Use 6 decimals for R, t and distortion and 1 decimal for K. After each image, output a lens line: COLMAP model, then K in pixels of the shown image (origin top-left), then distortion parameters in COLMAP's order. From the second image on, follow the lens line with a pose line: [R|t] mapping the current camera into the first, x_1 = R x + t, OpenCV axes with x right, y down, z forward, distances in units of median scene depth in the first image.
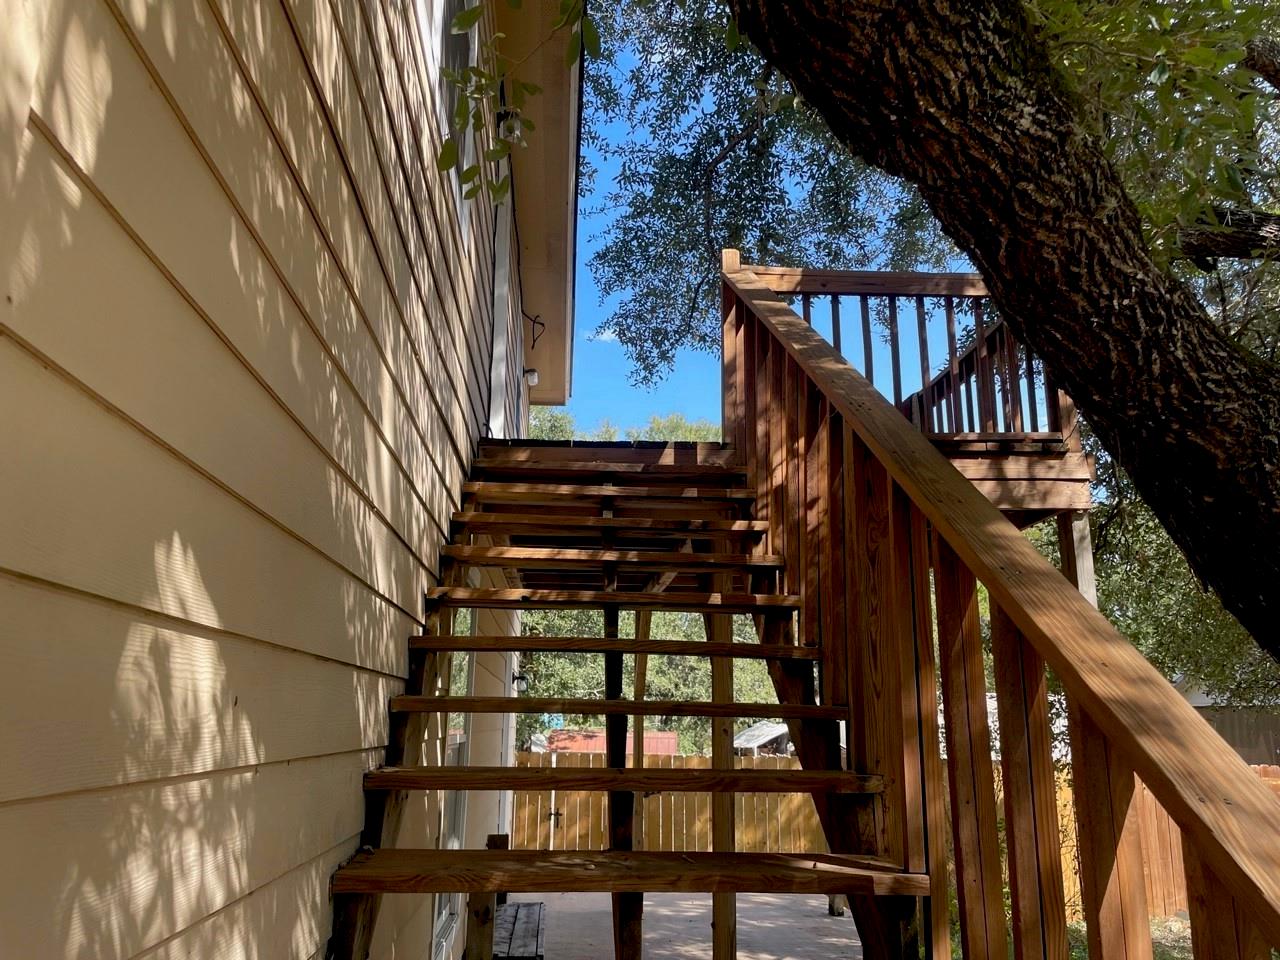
lens RADIAL K [[979.9, 0, 632.8], [0, 979.9, 481.5], [0, 0, 1]] dist [0.060452, -0.075020]
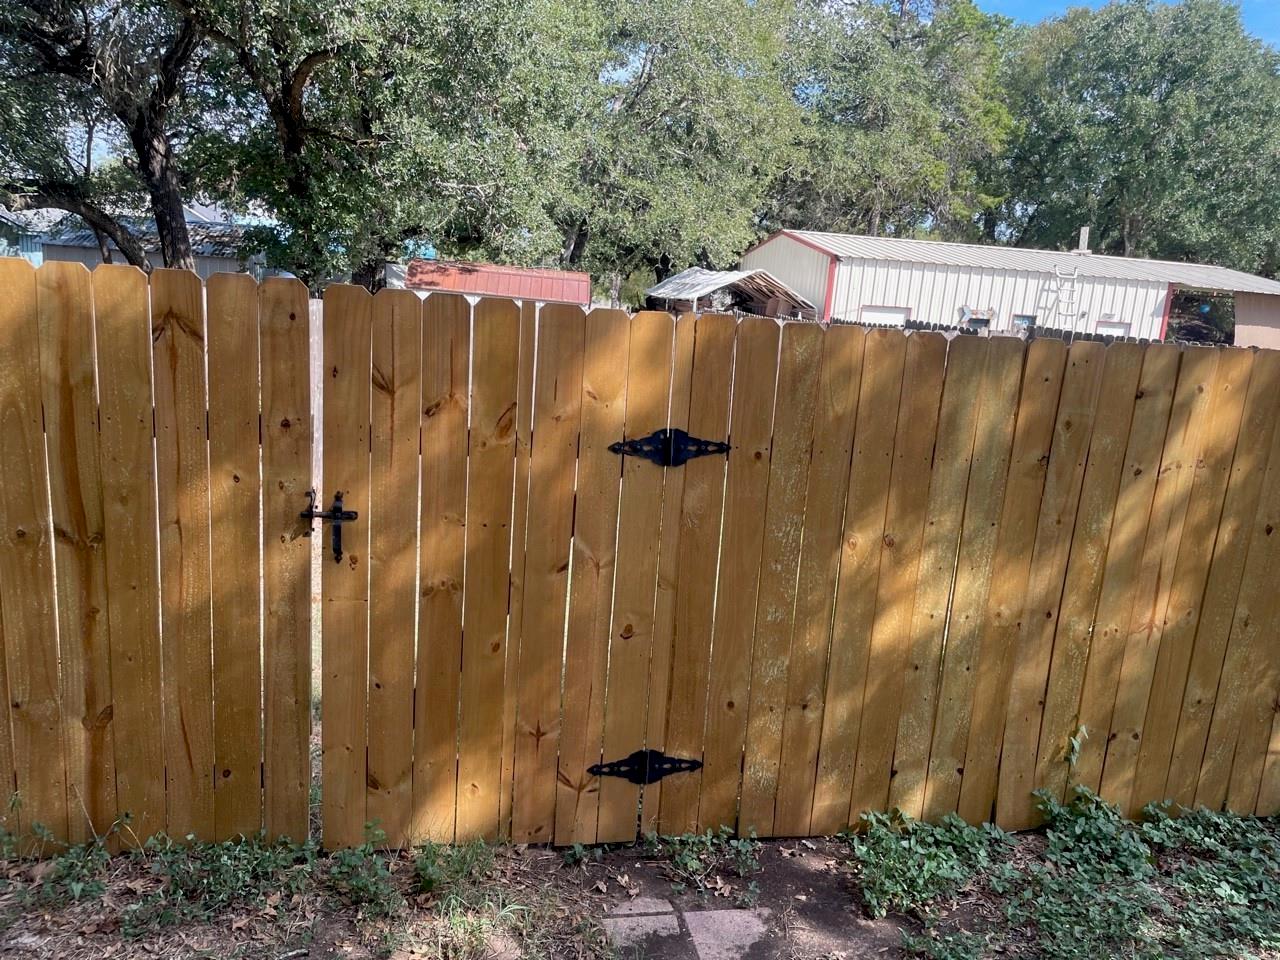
lens RADIAL K [[979.9, 0, 640.6], [0, 979.9, 484.8], [0, 0, 1]] dist [0.060452, -0.075020]
pose [[0.990111, 0.033515, 0.136223, -0.033207], [-0.089969, 0.896750, 0.433295, 0.211966], [-0.107636, -0.441266, 0.890898, 0.764913]]
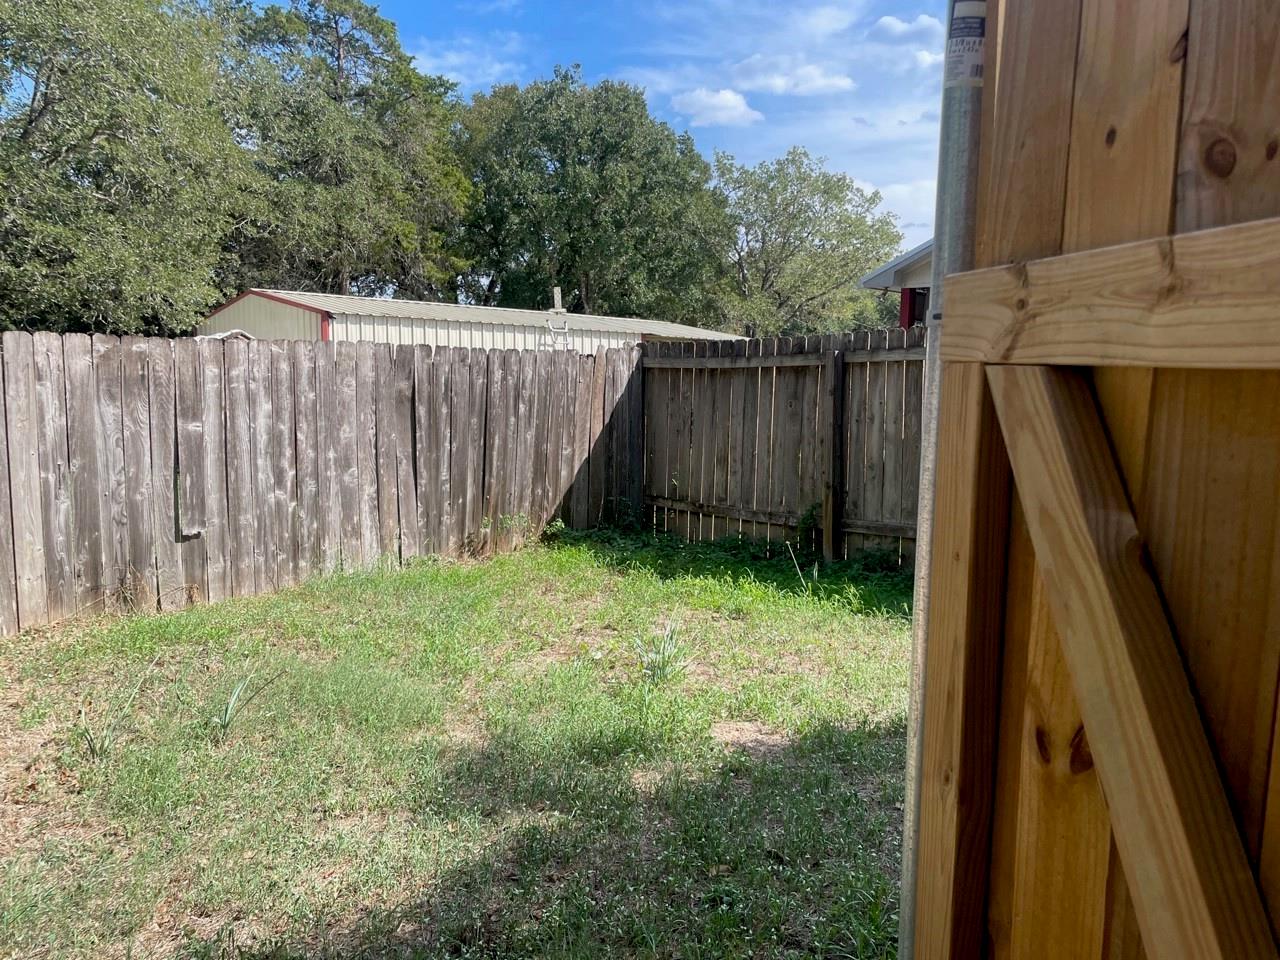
lens RADIAL K [[979.9, 0, 642.0], [0, 979.9, 492.7], [0, 0, 1]] dist [0.060452, -0.075020]
pose [[0.778782, -0.070923, 0.623272, -0.062390], [-0.150681, 0.943347, 0.295621, 0.321516], [-0.608928, -0.324140, 0.723975, 0.987462]]
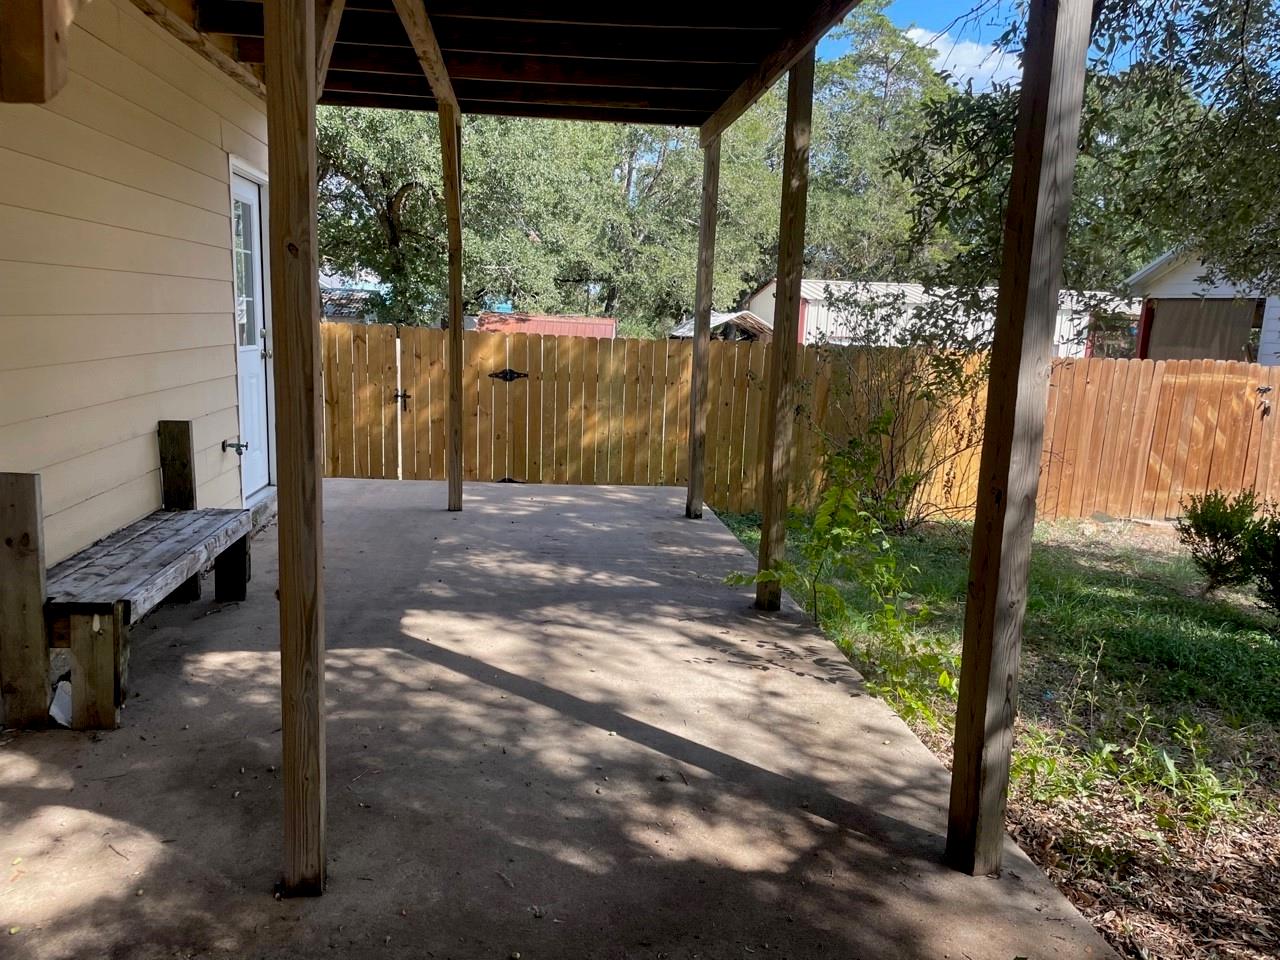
lens RADIAL K [[979.9, 0, 635.7], [0, 979.9, 498.6], [0, 0, 1]] dist [0.060452, -0.075020]
pose [[0.999124, 0.023455, 0.034659, 0.095370], [-0.035681, 0.910215, 0.412596, 0.060782], [-0.021870, -0.413471, 0.910255, 0.185762]]
